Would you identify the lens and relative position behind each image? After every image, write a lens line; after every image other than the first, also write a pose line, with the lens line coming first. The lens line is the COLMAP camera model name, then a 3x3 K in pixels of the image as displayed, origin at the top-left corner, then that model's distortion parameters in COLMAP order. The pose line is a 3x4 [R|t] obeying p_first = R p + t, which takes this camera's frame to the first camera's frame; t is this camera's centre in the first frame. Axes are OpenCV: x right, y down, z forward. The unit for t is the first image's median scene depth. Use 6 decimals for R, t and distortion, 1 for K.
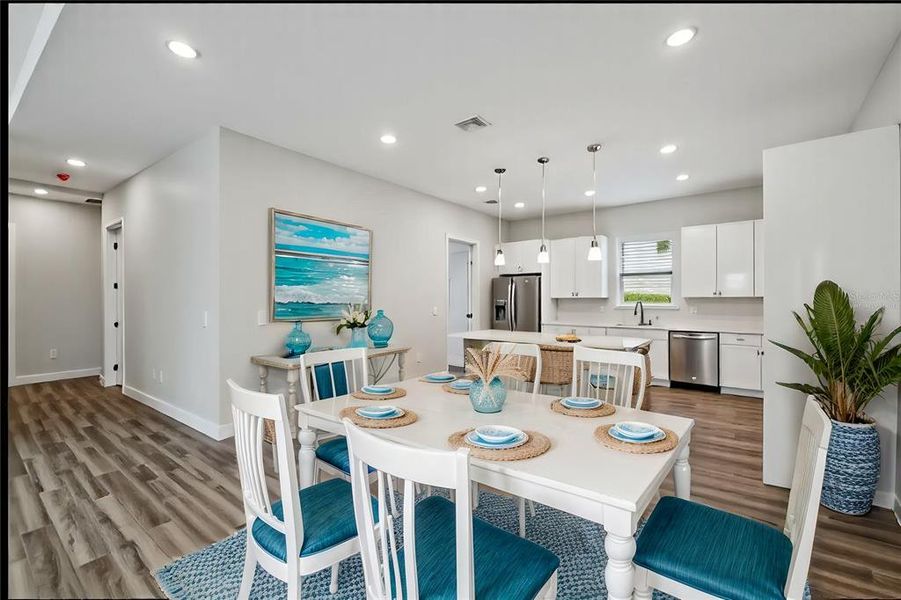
lens RADIAL K [[395.8, 0, 457.0], [0, 395.8, 300.6], [0, 0, 1]] dist [0.037111, -0.015626]
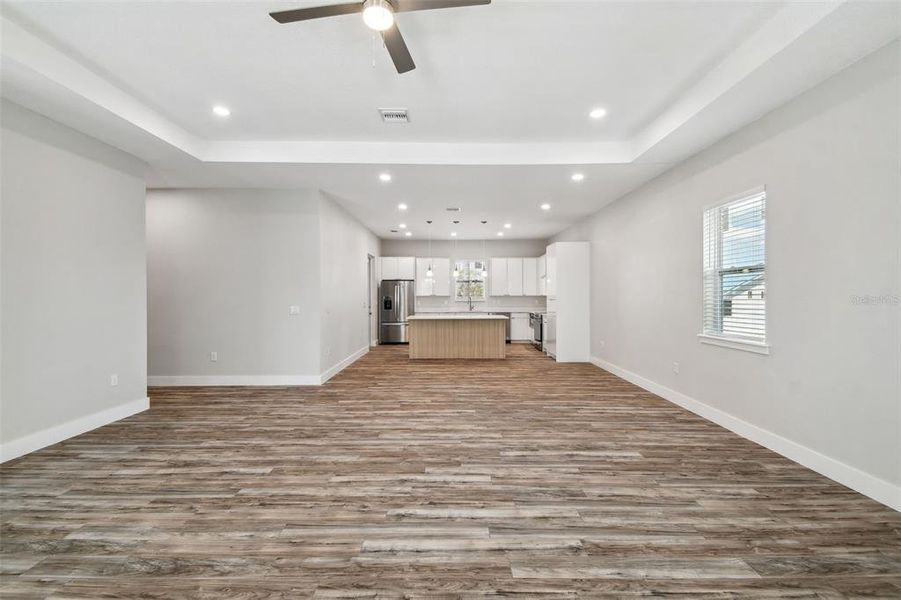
lens RADIAL K [[395.8, 0, 449.9], [0, 395.8, 303.0], [0, 0, 1]] dist [0.037111, -0.015626]
pose [[0.794664, -0.014137, 0.606885, -0.654145], [0.003871, 0.999826, 0.018222, -0.005619], [-0.607037, -0.012131, 0.794581, -0.317069]]
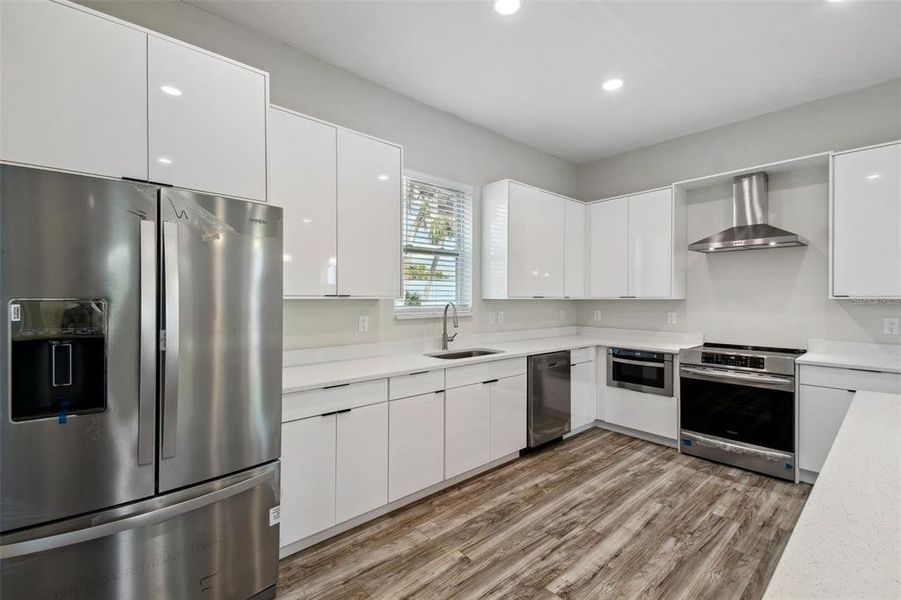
lens RADIAL K [[395.8, 0, 446.6], [0, 395.8, 300.1], [0, 0, 1]] dist [0.037111, -0.015626]
pose [[0.193503, -0.003111, 0.981095, -0.027631], [0.001258, 0.999995, 0.002922, -0.005278], [-0.981099, 0.000669, 0.193506, 0.903743]]
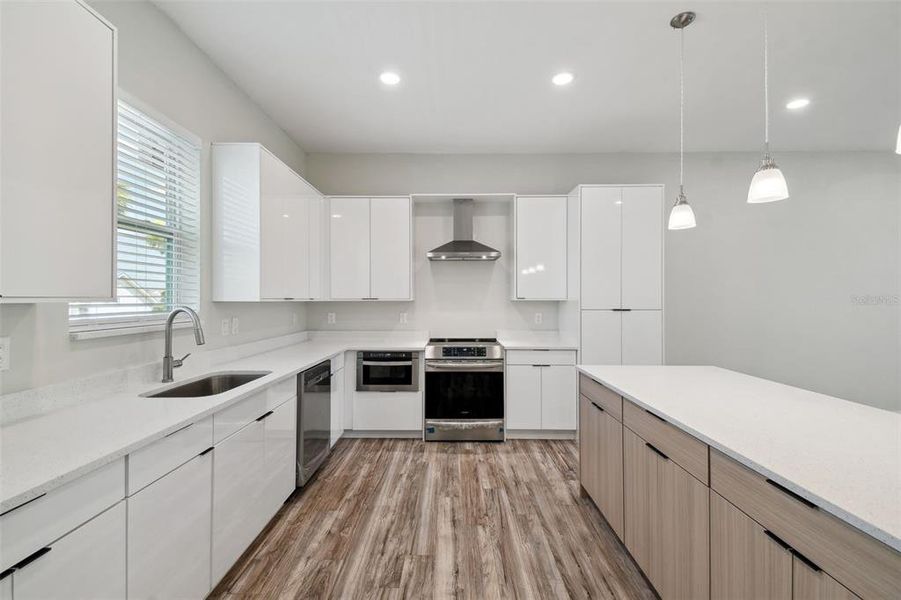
lens RADIAL K [[395.8, 0, 449.8], [0, 395.8, 296.5], [0, 0, 1]] dist [0.037111, -0.015626]
pose [[-0.601351, 0.007218, 0.798952, 0.069613], [0.002752, 0.999972, -0.006964, -0.006436], [-0.798980, -0.001989, -0.601354, 1.017542]]
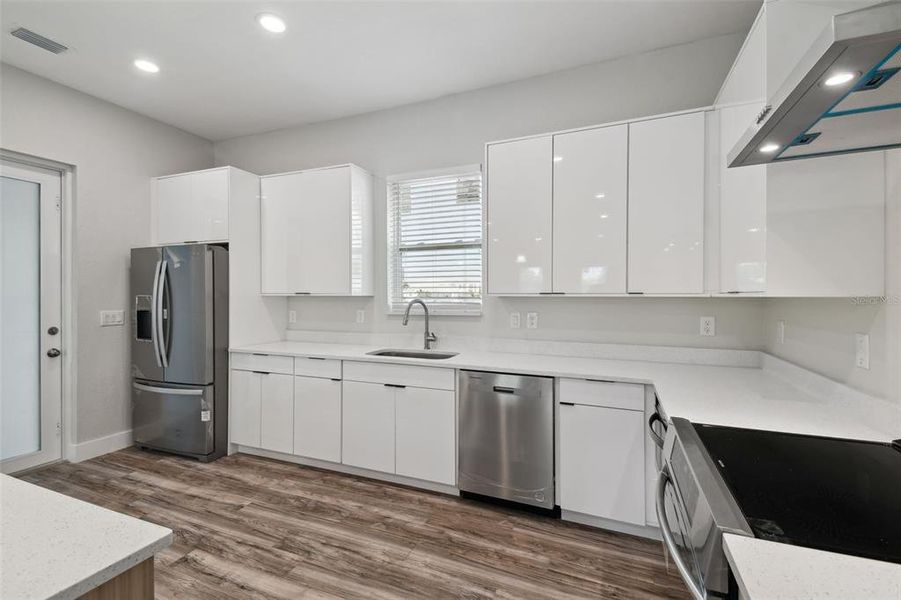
lens RADIAL K [[395.8, 0, 448.4], [0, 395.8, 293.5], [0, 0, 1]] dist [0.037111, -0.015626]
pose [[0.967297, 0.001196, 0.253642, 0.370844], [0.000647, 0.999974, -0.007182, -0.004544], [-0.253644, 0.007111, 0.967271, 0.529646]]
